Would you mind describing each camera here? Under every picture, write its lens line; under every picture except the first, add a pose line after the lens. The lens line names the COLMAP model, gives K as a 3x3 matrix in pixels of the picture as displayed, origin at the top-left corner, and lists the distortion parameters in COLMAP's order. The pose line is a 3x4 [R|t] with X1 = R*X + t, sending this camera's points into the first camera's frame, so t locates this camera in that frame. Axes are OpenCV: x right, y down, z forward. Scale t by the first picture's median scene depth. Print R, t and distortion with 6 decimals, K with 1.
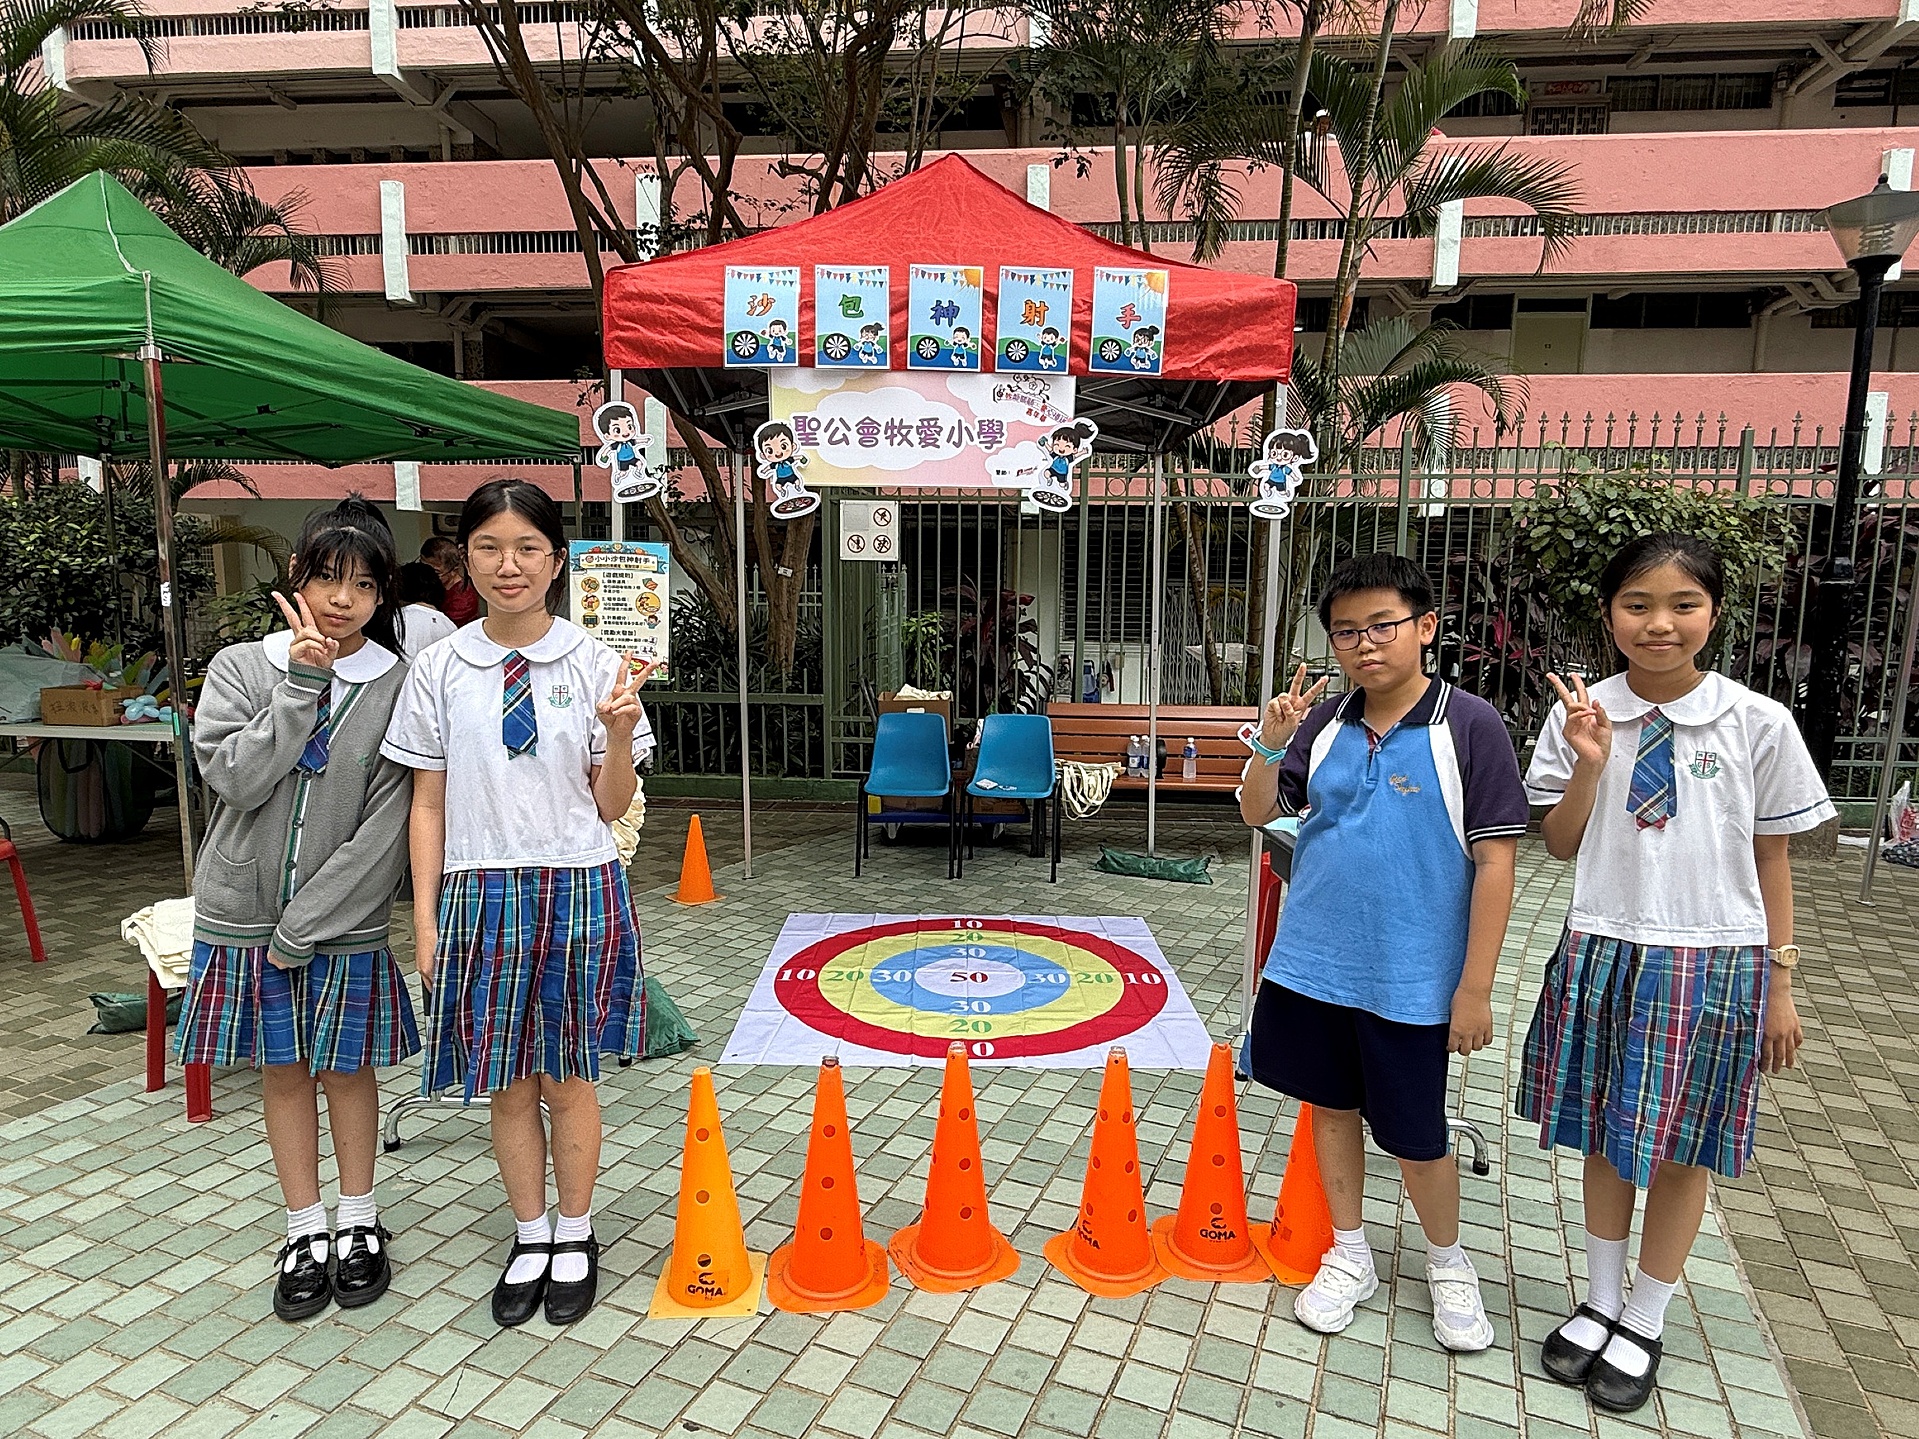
lens RADIAL K [[1113.9, 0, 960.9], [0, 1113.9, 719.8], [0, 0, 1]] dist [0.000906, -0.000024]
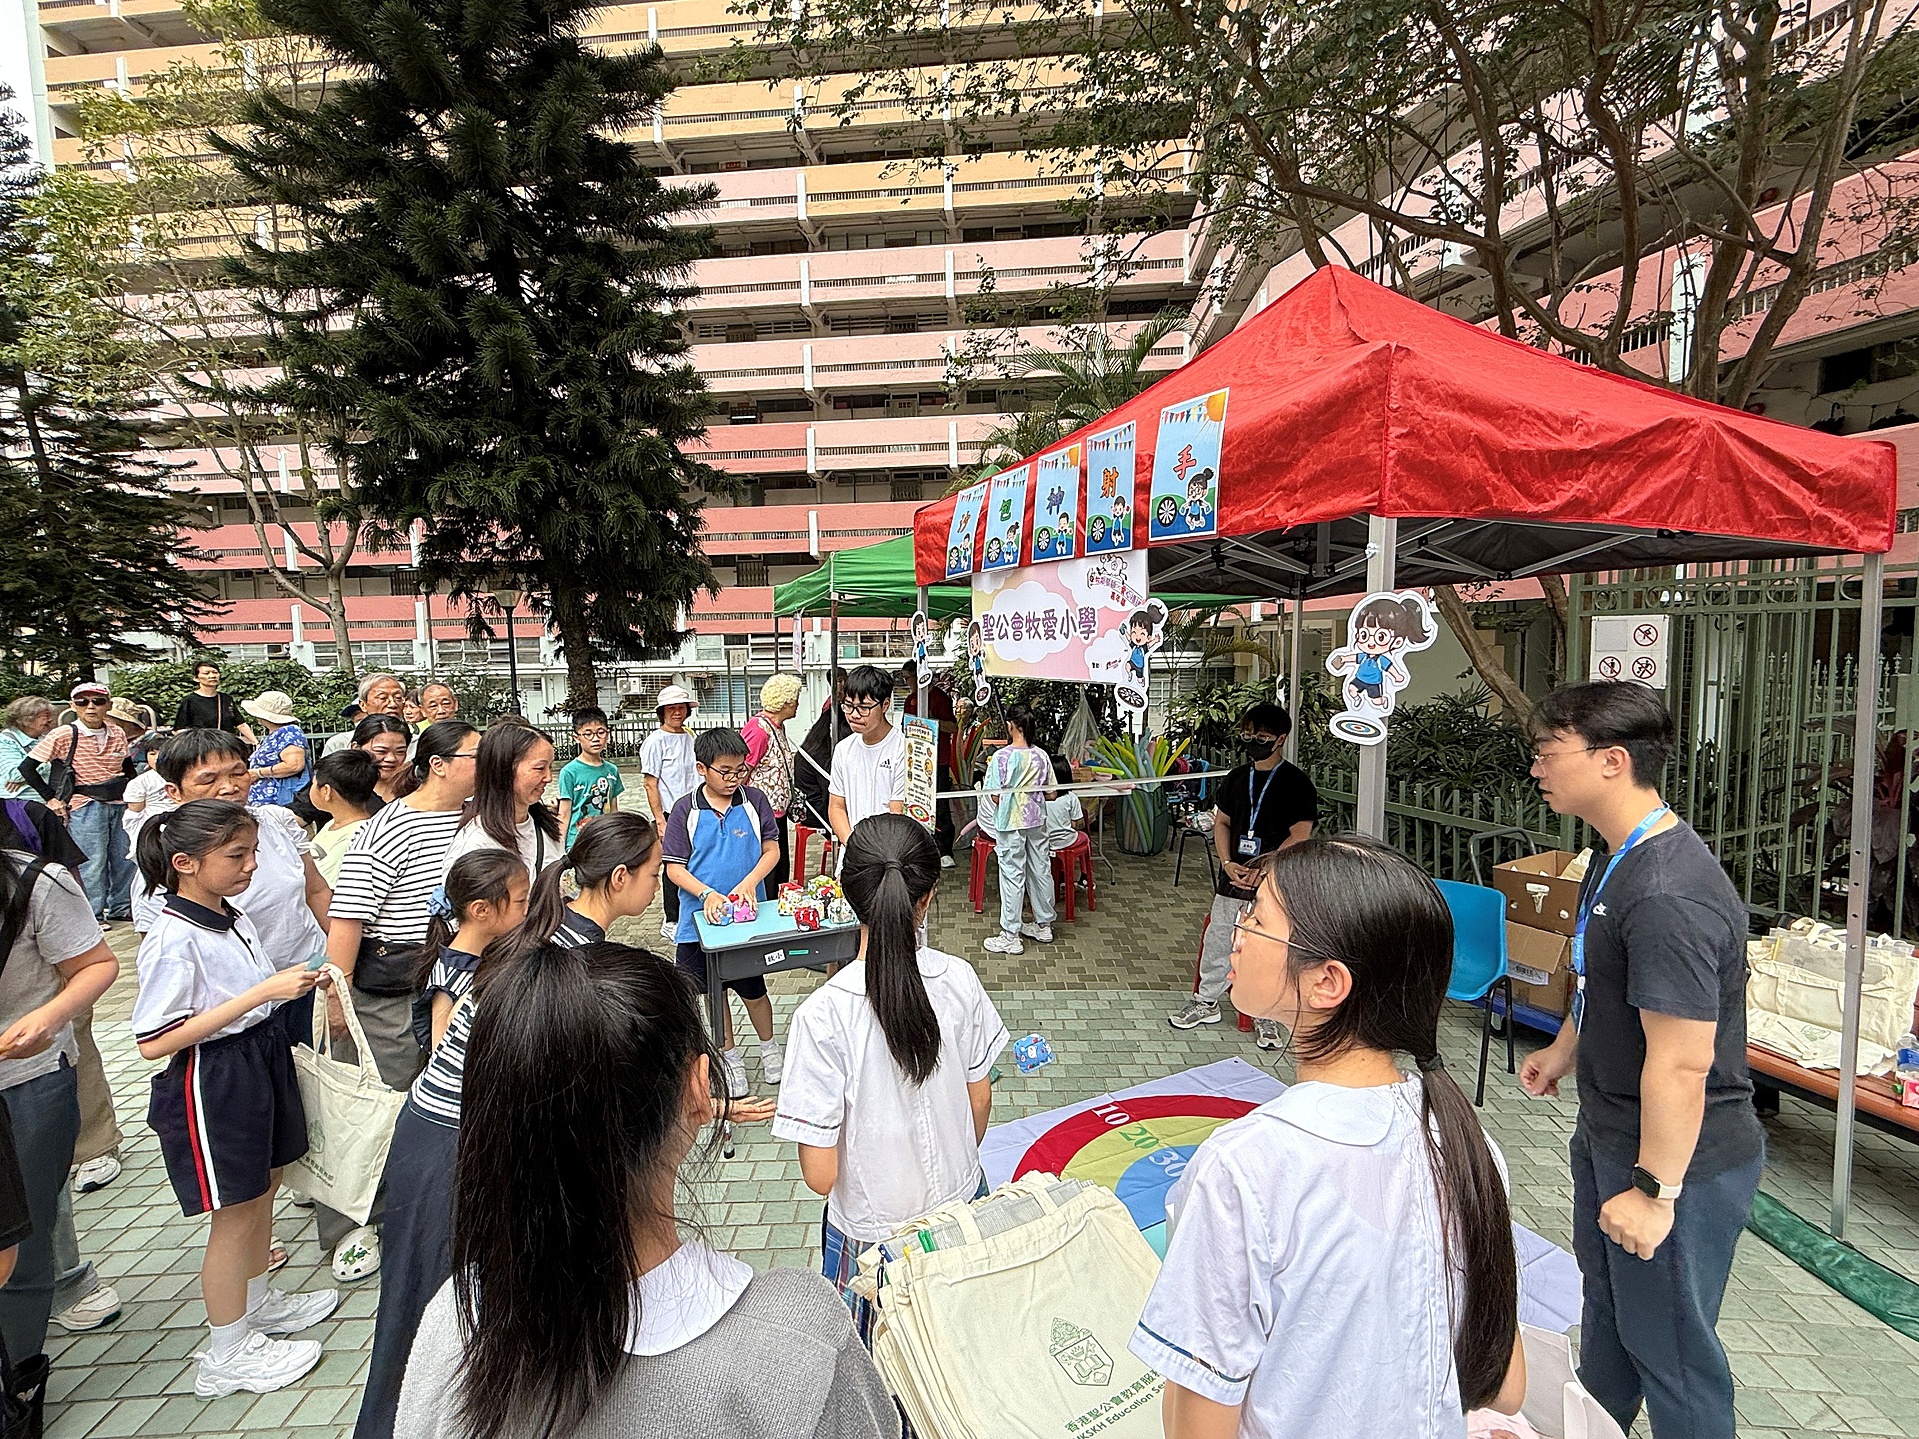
lens RADIAL K [[828.8, 0, 960.5], [0, 828.8, 724.9], [0, 0, 1]] dist [0.000126, 0.000283]
pose [[0.431231, 0.068939, -0.899604, 0.589229], [-0.099015, 0.994670, 0.028760, -0.183941], [0.896792, 0.076672, 0.435759, 0.622827]]
